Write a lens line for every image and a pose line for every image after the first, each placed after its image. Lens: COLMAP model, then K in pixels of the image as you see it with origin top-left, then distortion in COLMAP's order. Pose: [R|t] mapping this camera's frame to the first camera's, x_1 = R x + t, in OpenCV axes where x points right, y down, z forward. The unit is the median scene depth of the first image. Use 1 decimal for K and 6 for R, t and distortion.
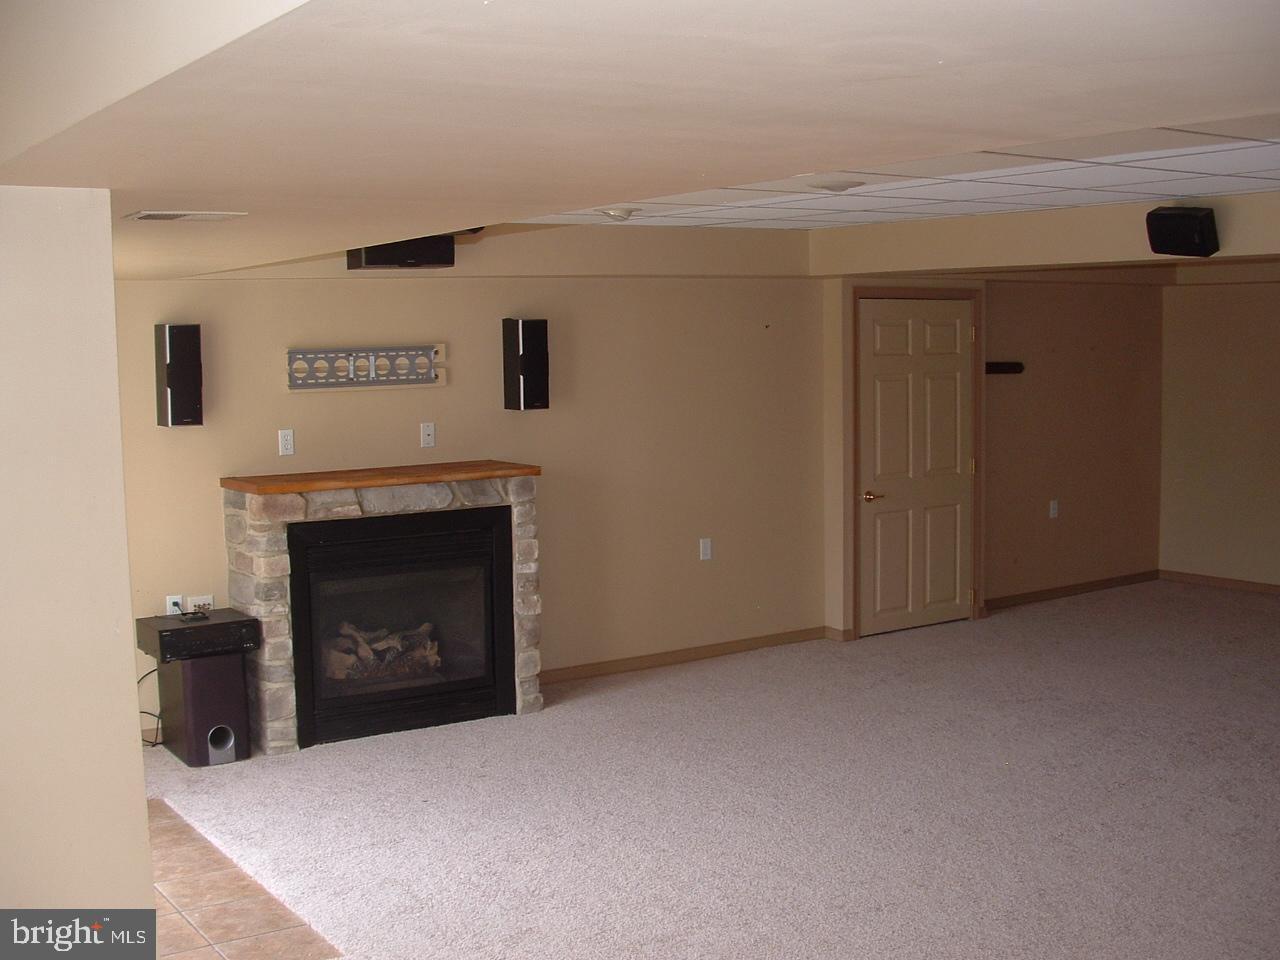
lens RADIAL K [[1513.5, 0, 643.6], [0, 1513.5, 494.4], [0, 0, 1]] dist [-0.261137, 0.315835]
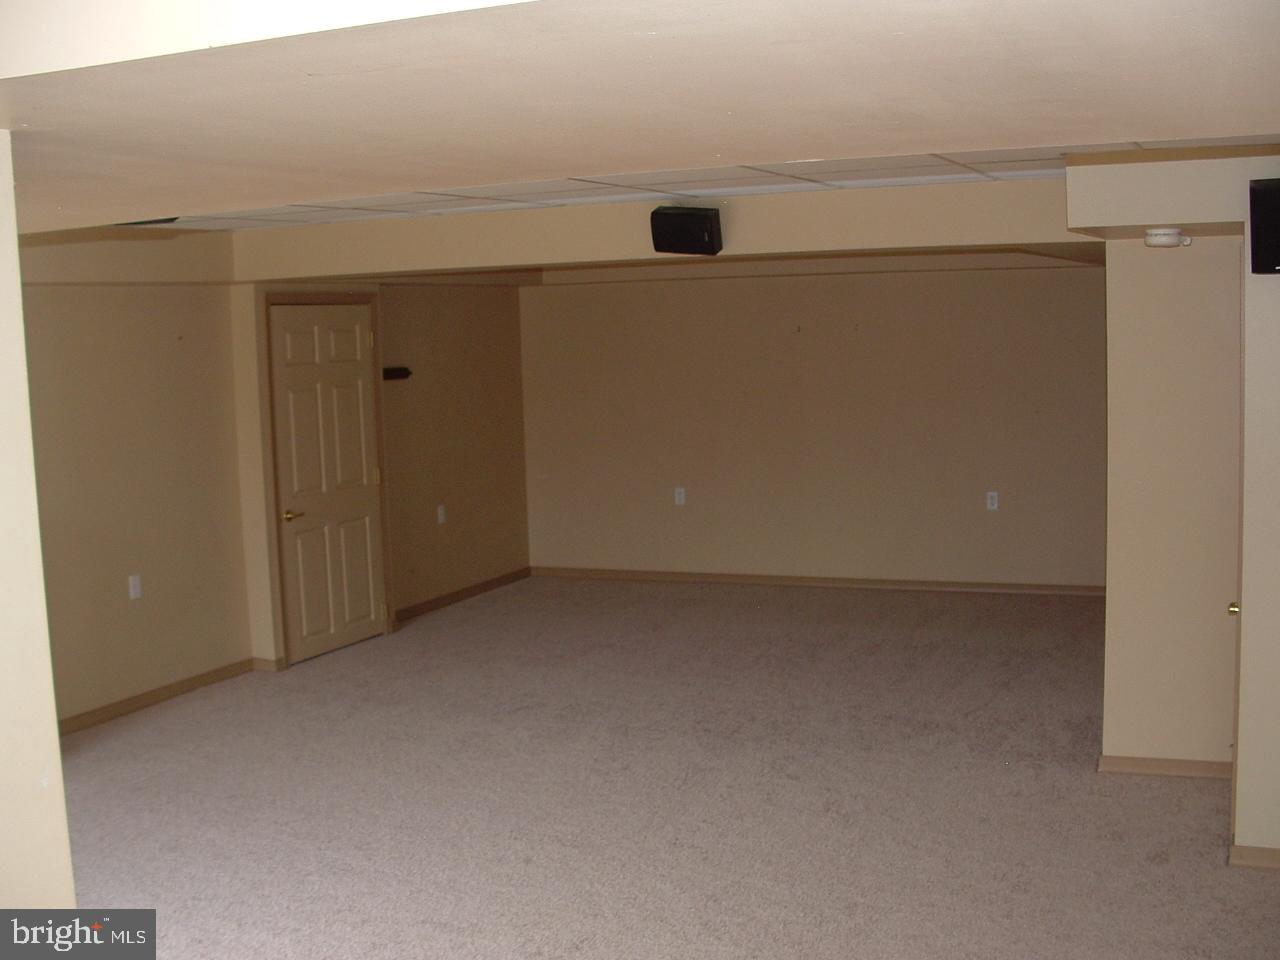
lens RADIAL K [[1513.5, 0, 643.6], [0, 1513.5, 494.4], [0, 0, 1]] dist [-0.261137, 0.315835]
pose [[0.852216, -0.067895, 0.518765, -0.146387], [0.070549, 0.997401, 0.014642, -0.009848], [-0.518411, 0.024120, 0.854791, 0.087808]]
